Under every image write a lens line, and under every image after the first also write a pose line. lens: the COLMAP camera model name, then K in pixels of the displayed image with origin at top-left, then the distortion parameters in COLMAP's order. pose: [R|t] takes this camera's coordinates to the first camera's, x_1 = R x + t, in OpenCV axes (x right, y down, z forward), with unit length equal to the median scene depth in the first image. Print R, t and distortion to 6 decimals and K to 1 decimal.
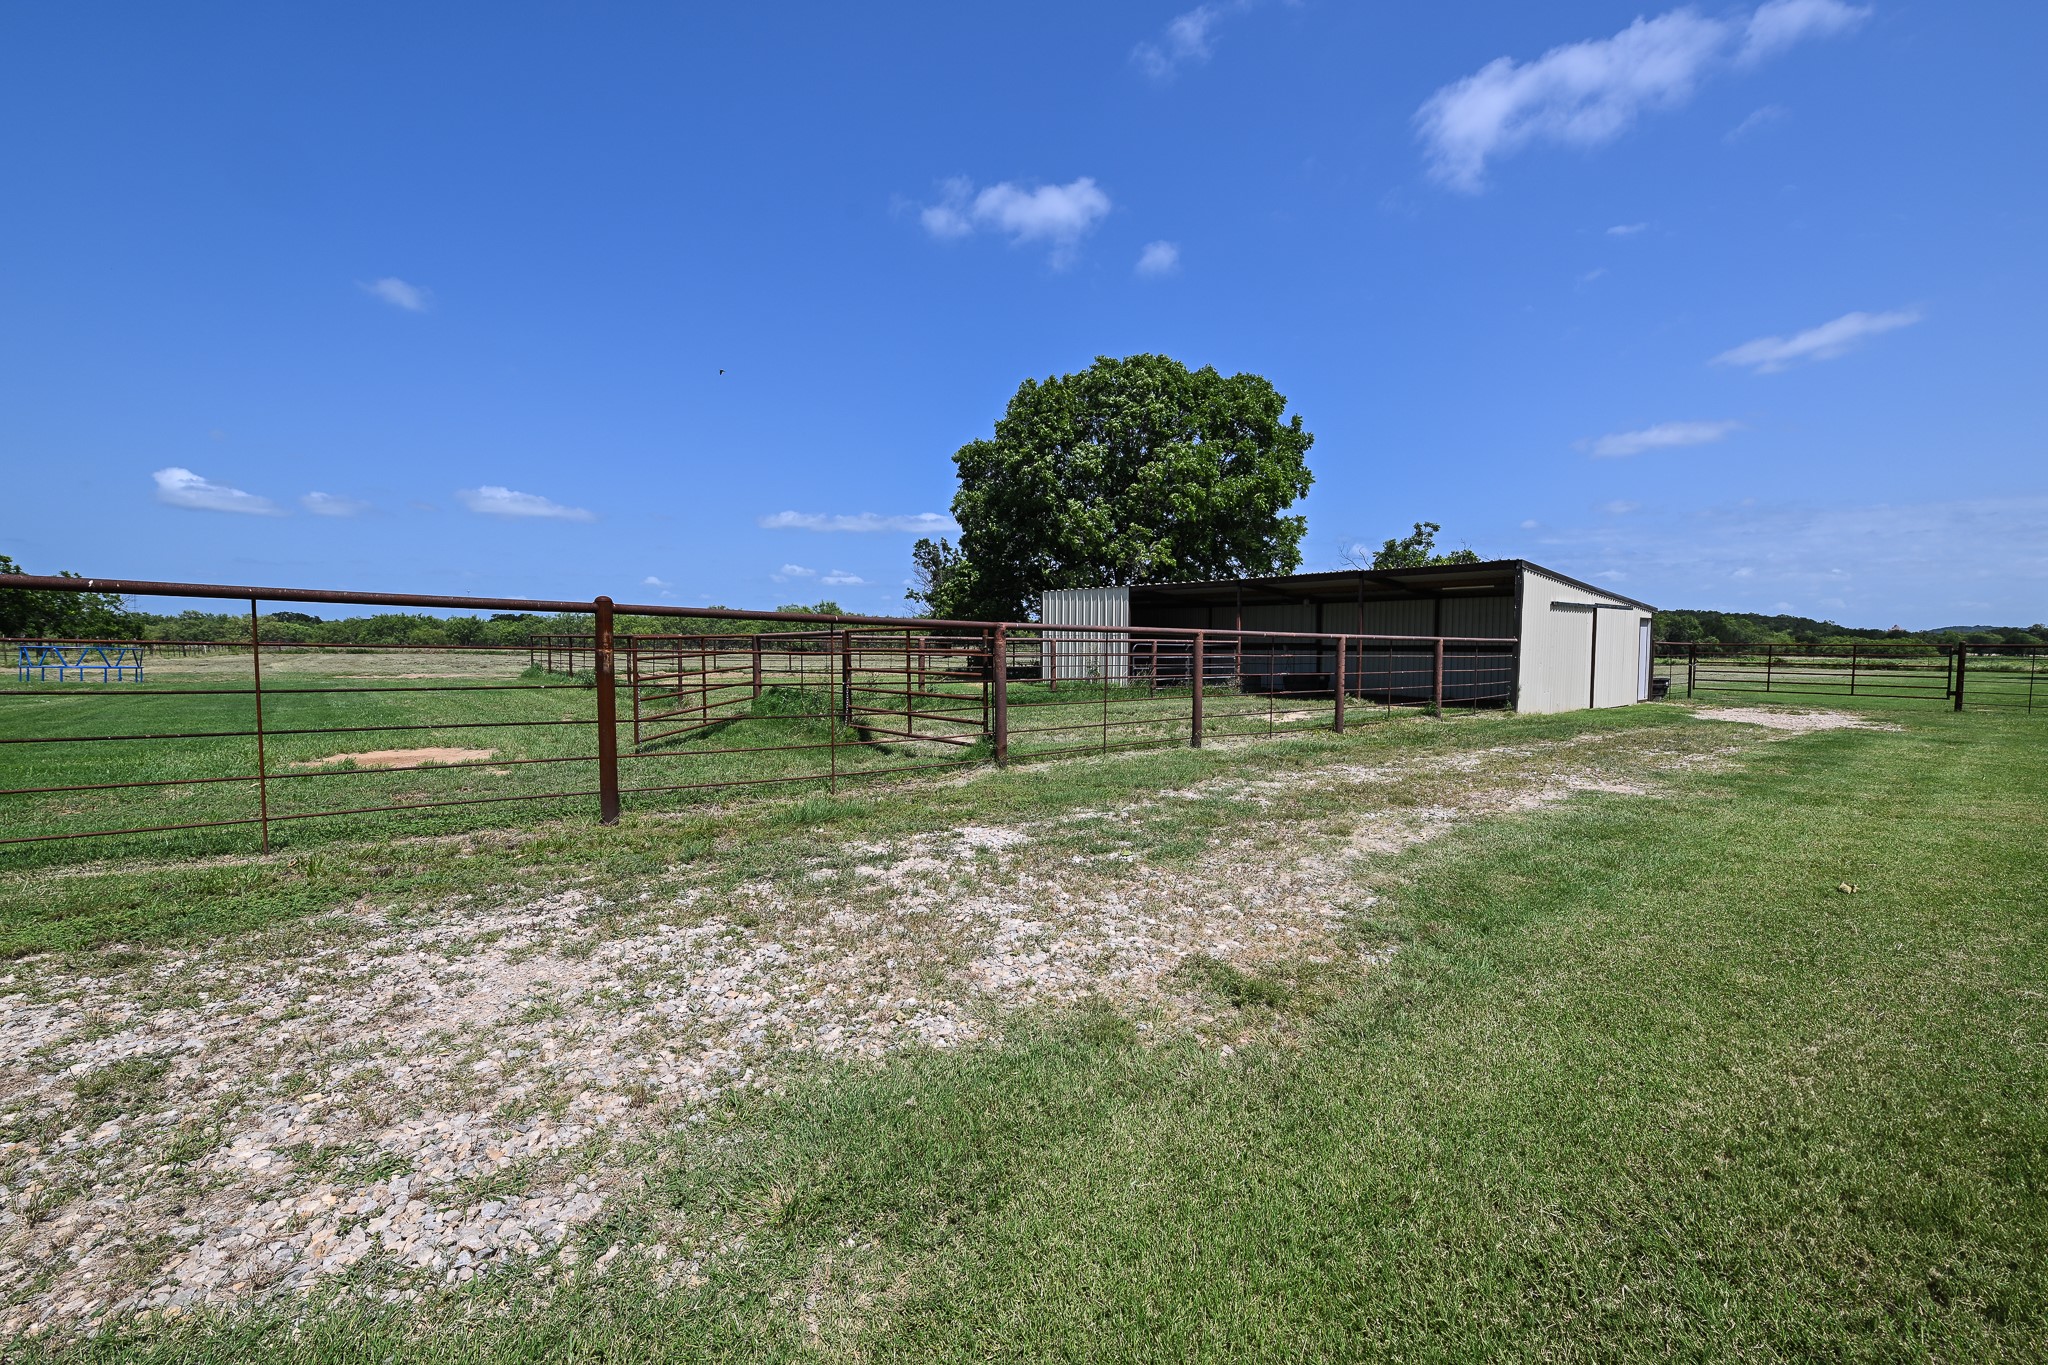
lens RADIAL K [[846.4, 0, 1005.3], [0, 846.4, 652.1], [0, 0, 1]] dist [0.003860, -0.000999]
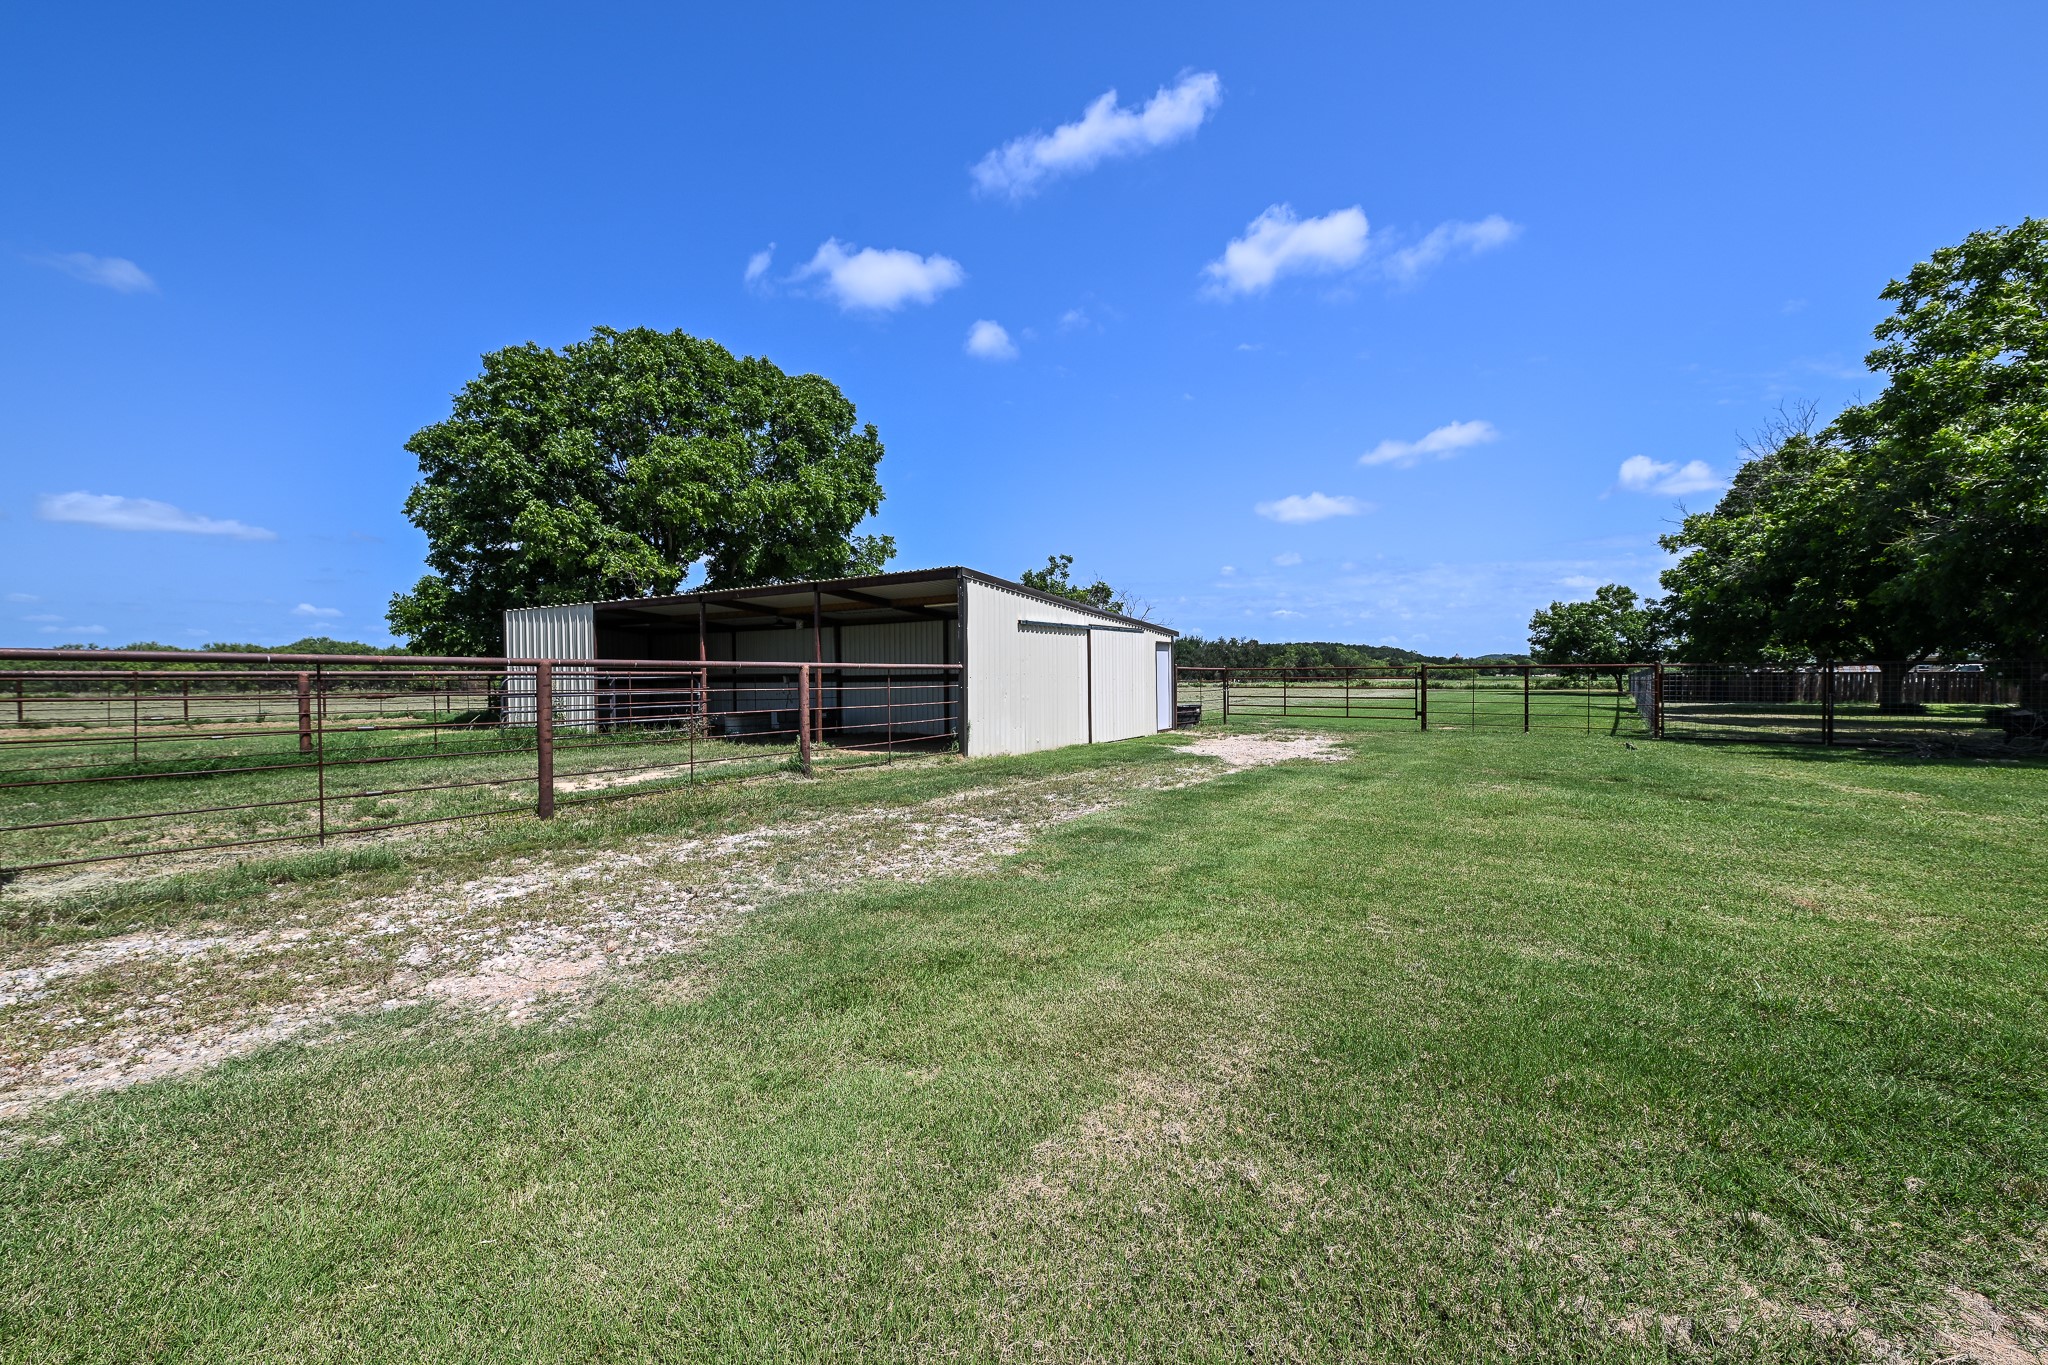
lens RADIAL K [[846.4, 0, 975.6], [0, 846.4, 659.0], [0, 0, 1]] dist [0.003860, -0.000999]
pose [[0.960050, -0.011185, 0.279604, 0.270758], [0.020376, 0.999343, -0.029986, 0.002676], [-0.279085, 0.034485, 0.959647, 0.145178]]
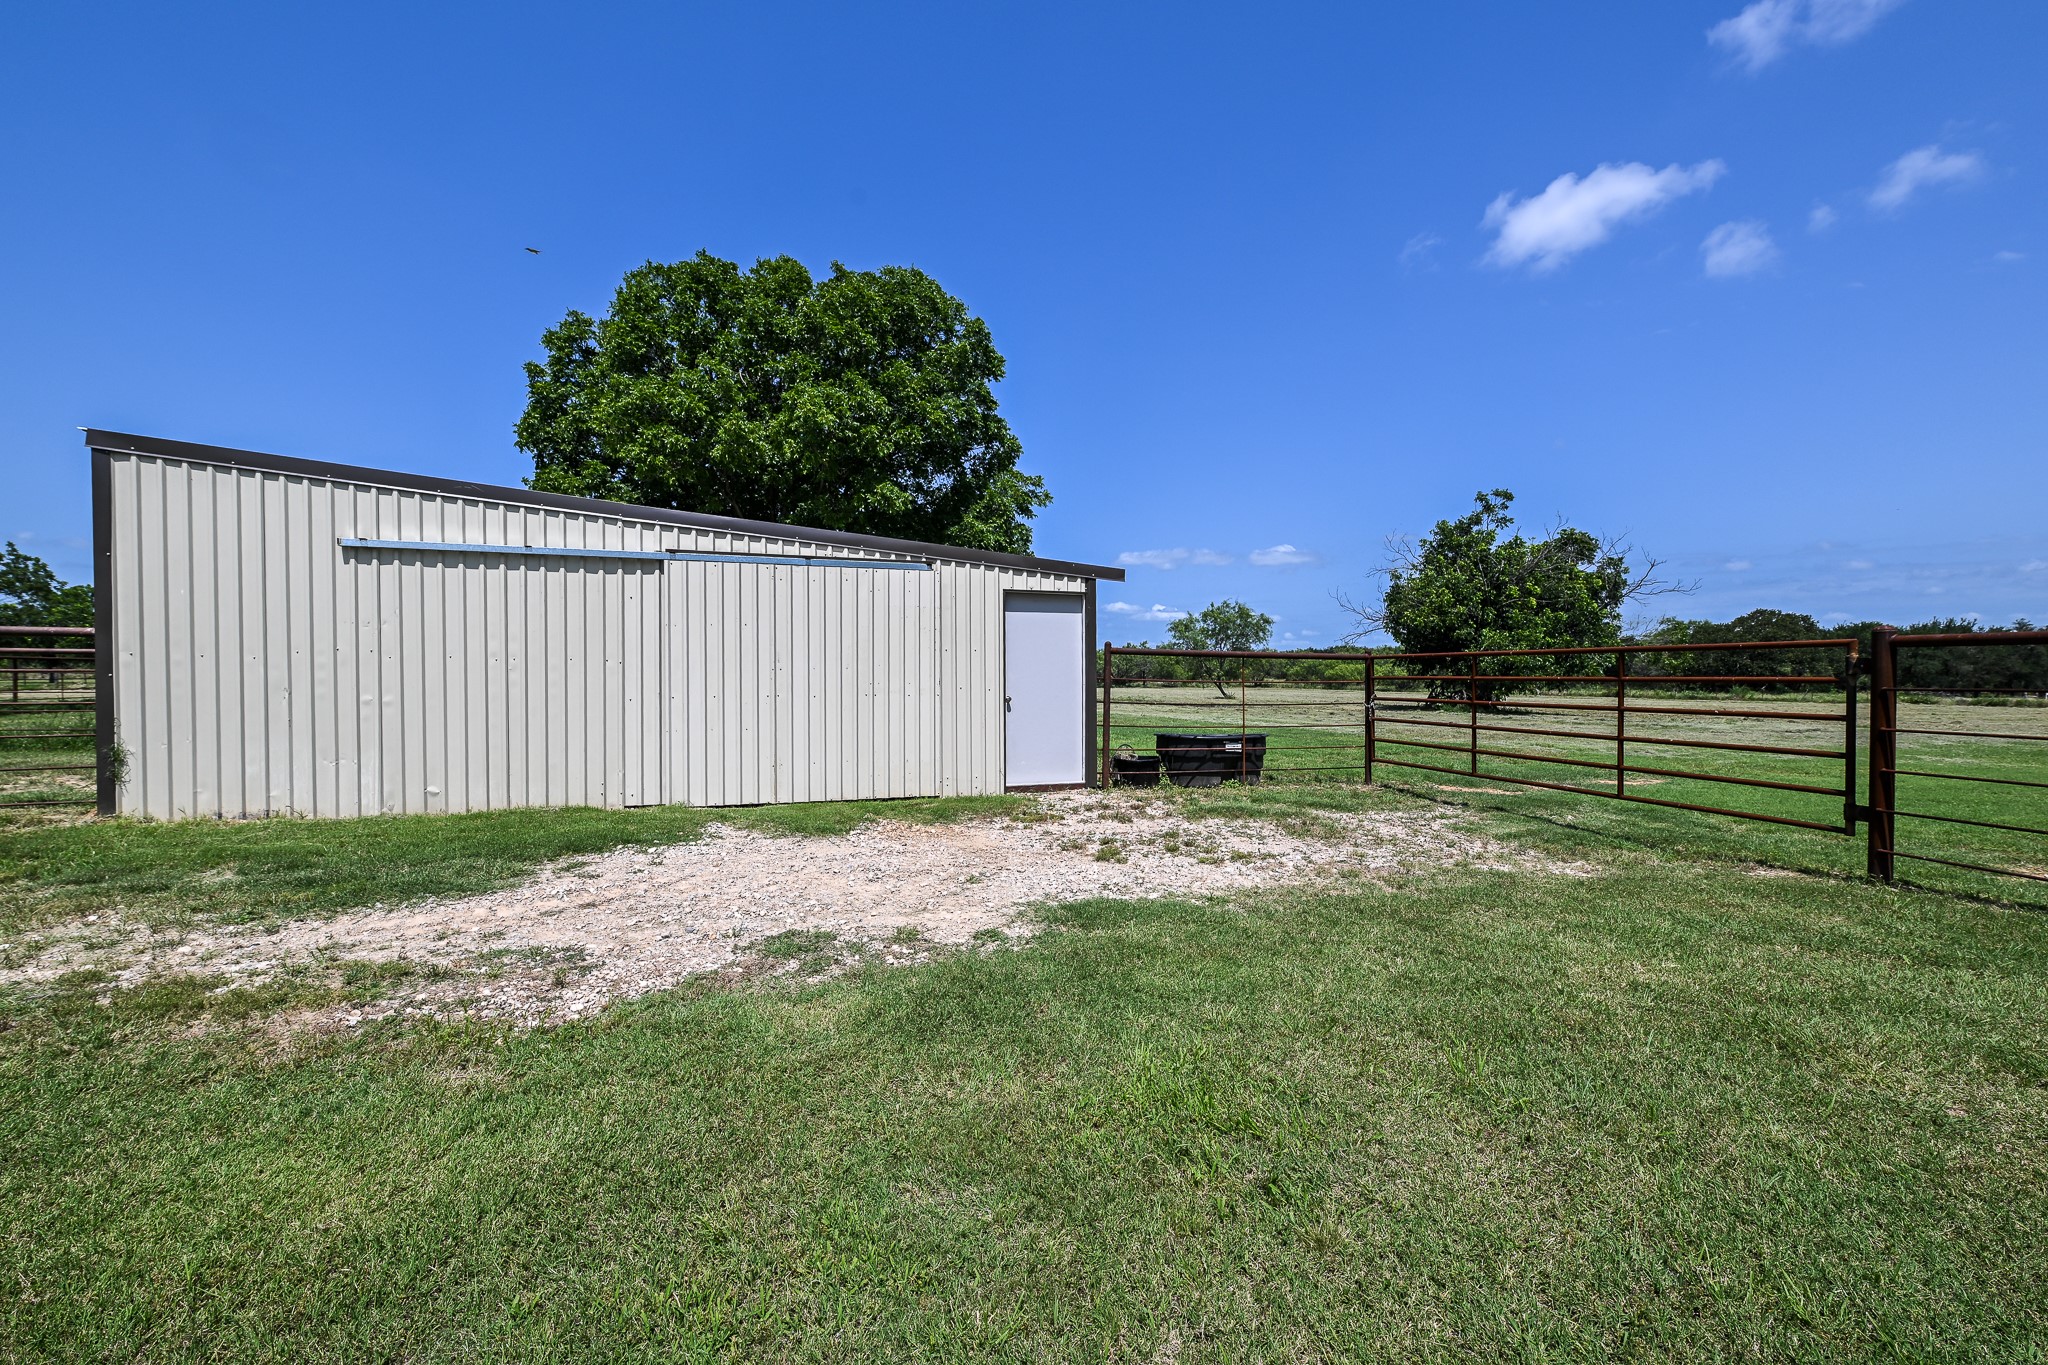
lens RADIAL K [[846.4, 0, 1032.2], [0, 846.4, 661.7], [0, 0, 1]] dist [0.003860, -0.000999]
pose [[0.928129, -0.008642, -0.372159, 0.855621], [-0.005127, 0.999339, -0.035993, 0.011096], [0.372224, 0.035314, 0.927471, 0.556340]]
